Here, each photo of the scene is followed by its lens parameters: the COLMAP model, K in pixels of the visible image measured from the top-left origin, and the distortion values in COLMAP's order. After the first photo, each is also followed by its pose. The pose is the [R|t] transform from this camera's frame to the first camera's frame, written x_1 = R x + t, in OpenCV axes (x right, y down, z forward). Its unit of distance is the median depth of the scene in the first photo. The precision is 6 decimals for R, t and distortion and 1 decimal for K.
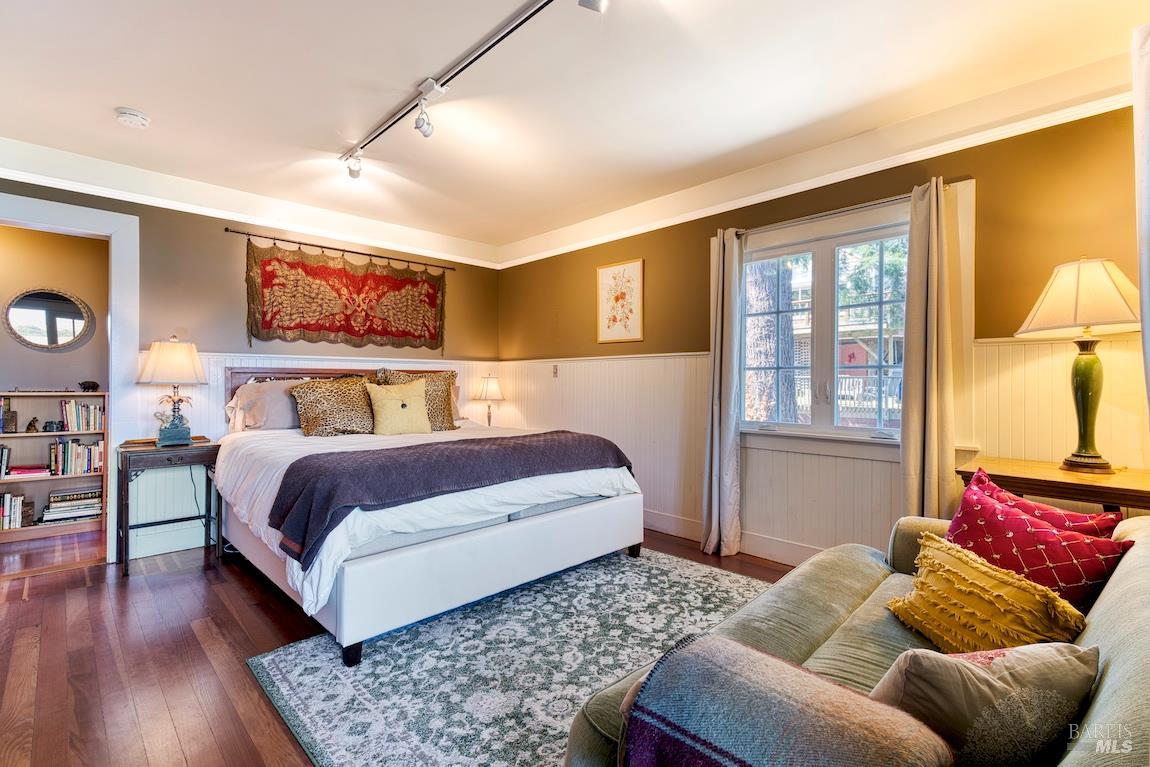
lens RADIAL K [[514.8, 0, 581.0], [0, 514.8, 377.1], [0, 0, 1]] dist [0.004001, 0.000178]
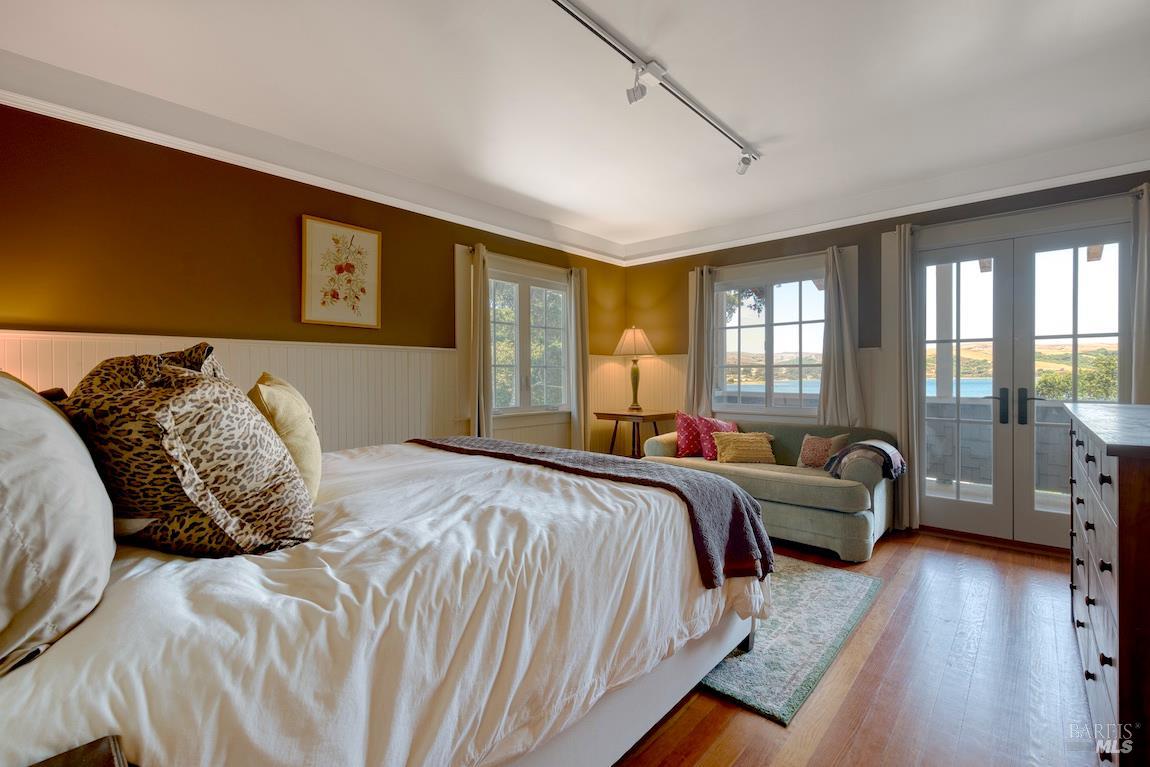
lens RADIAL K [[503.2, 0, 580.5], [0, 503.2, 385.2], [0, 0, 1]] dist [0.001060, -0.000003]
pose [[-0.047973, -0.018751, 0.998673, -1.070202], [-0.002786, 0.999822, 0.018639, 0.008427], [-0.998845, -0.001888, -0.048017, 1.036113]]
